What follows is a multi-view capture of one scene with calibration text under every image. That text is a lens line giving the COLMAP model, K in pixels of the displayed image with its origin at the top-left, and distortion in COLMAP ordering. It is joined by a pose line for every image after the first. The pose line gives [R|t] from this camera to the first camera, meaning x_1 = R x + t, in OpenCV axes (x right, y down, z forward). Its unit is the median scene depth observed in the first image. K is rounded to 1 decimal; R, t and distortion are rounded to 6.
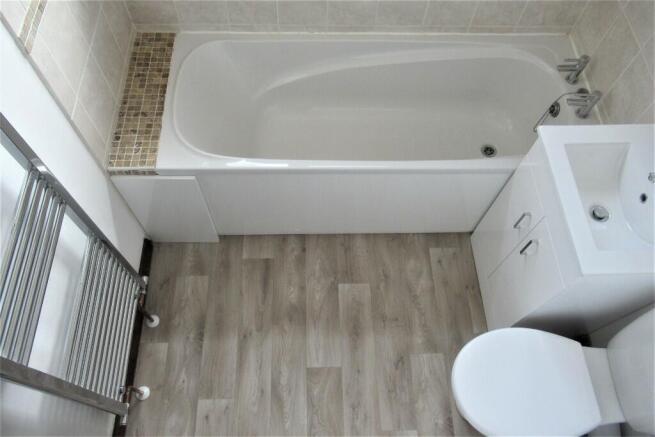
lens RADIAL K [[487.7, 0, 327.5], [0, 487.7, 218.5], [0, 0, 1]] dist [-0.001740, 0.002453]
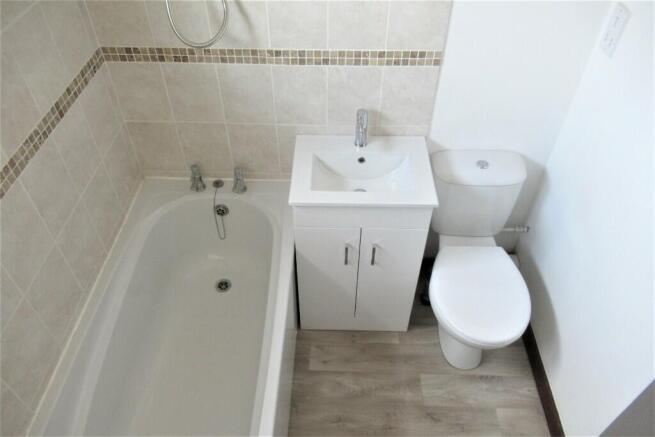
lens RADIAL K [[487.7, 0, 327.5], [0, 487.7, 218.5], [0, 0, 1]] dist [-0.001740, 0.002453]
pose [[0.064726, -0.727753, 0.682778, -0.235135], [0.885675, 0.357138, 0.296702, -0.313257], [-0.459771, 0.585515, 0.667669, 0.200321]]
